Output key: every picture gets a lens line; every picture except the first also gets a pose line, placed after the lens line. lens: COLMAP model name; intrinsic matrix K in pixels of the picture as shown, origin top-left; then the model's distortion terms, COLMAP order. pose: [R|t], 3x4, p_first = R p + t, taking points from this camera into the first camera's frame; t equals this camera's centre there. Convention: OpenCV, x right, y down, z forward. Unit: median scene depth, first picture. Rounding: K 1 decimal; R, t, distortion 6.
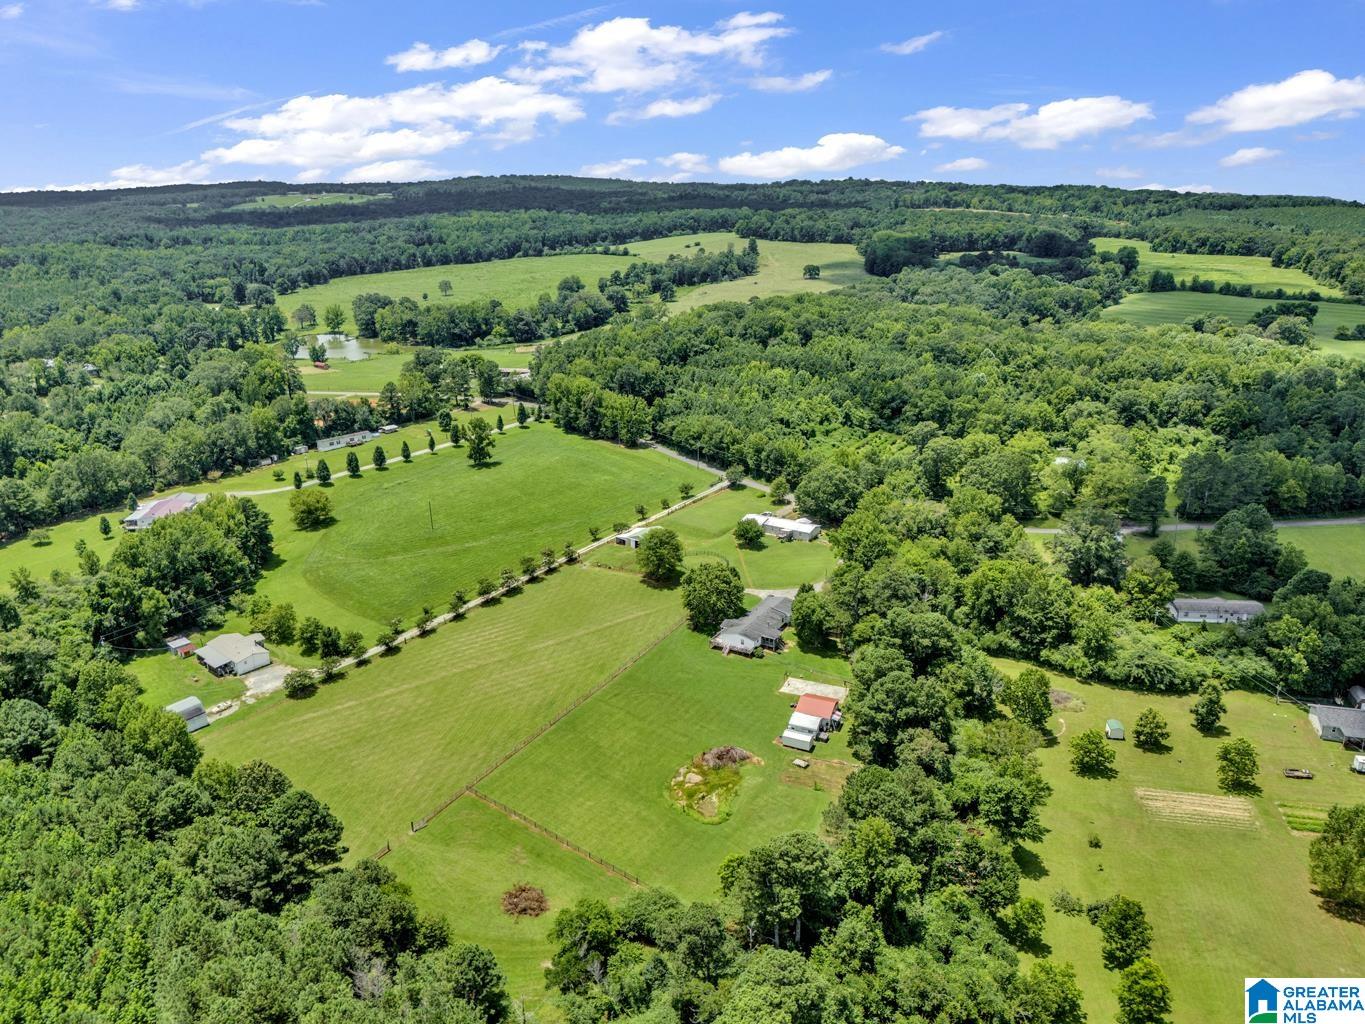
lens RADIAL K [[999.9, 0, 682.5], [0, 999.9, 512.0], [0, 0, 1]] dist [0.071104, -0.065708]
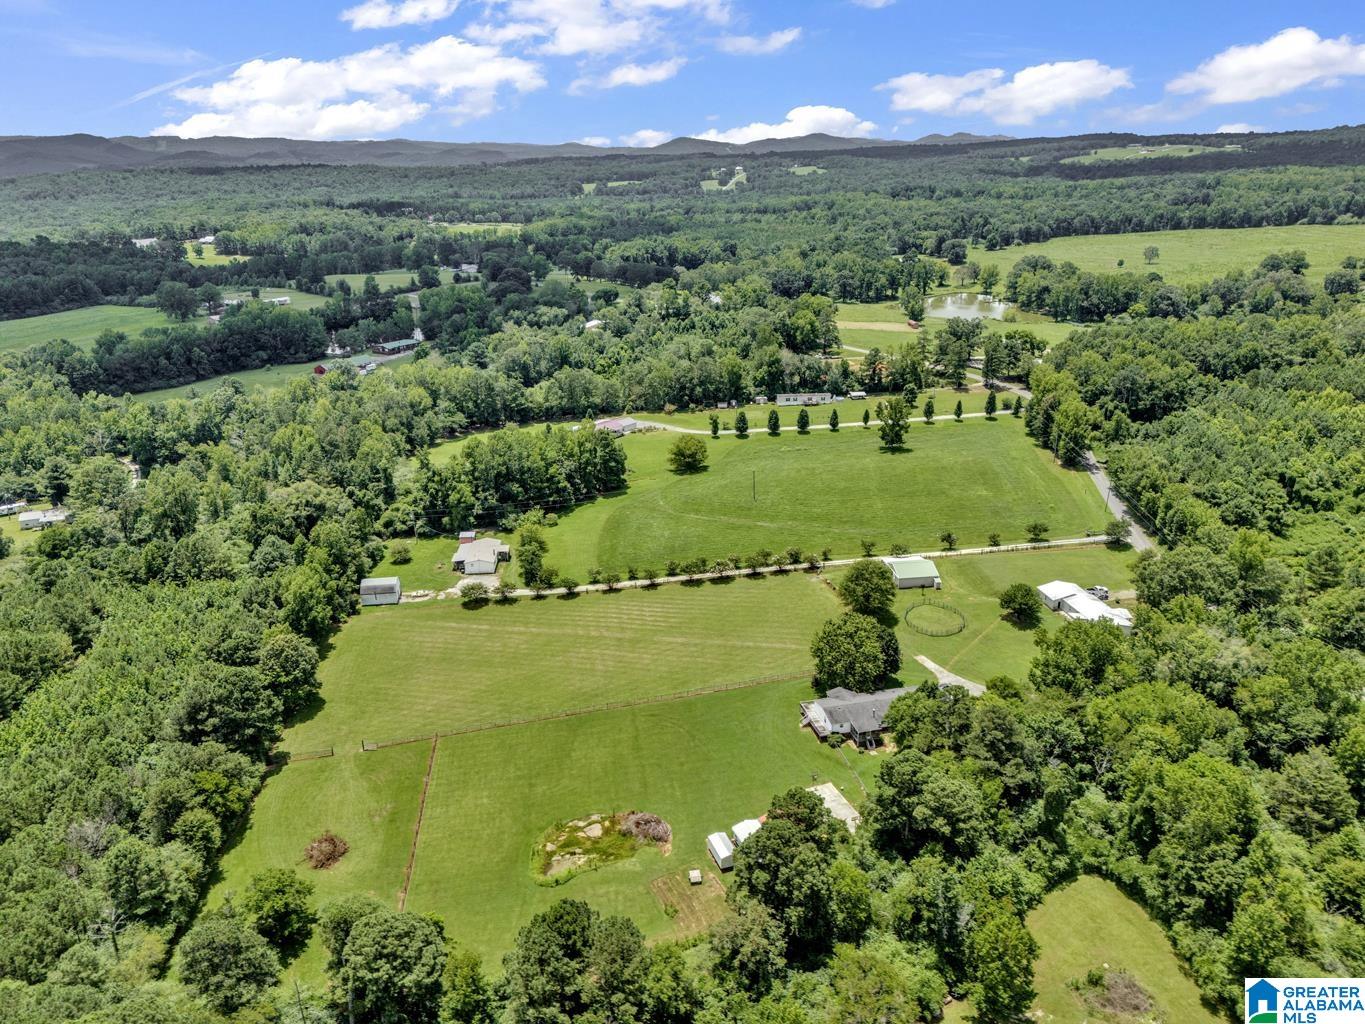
lens RADIAL K [[999.9, 0, 682.5], [0, 999.9, 512.0], [0, 0, 1]] dist [0.071104, -0.065708]
pose [[0.704758, 0.251997, -0.663185, 0.290994], [-0.223489, 0.966054, 0.129582, -0.068170], [0.673327, 0.056890, 0.737153, 0.193946]]
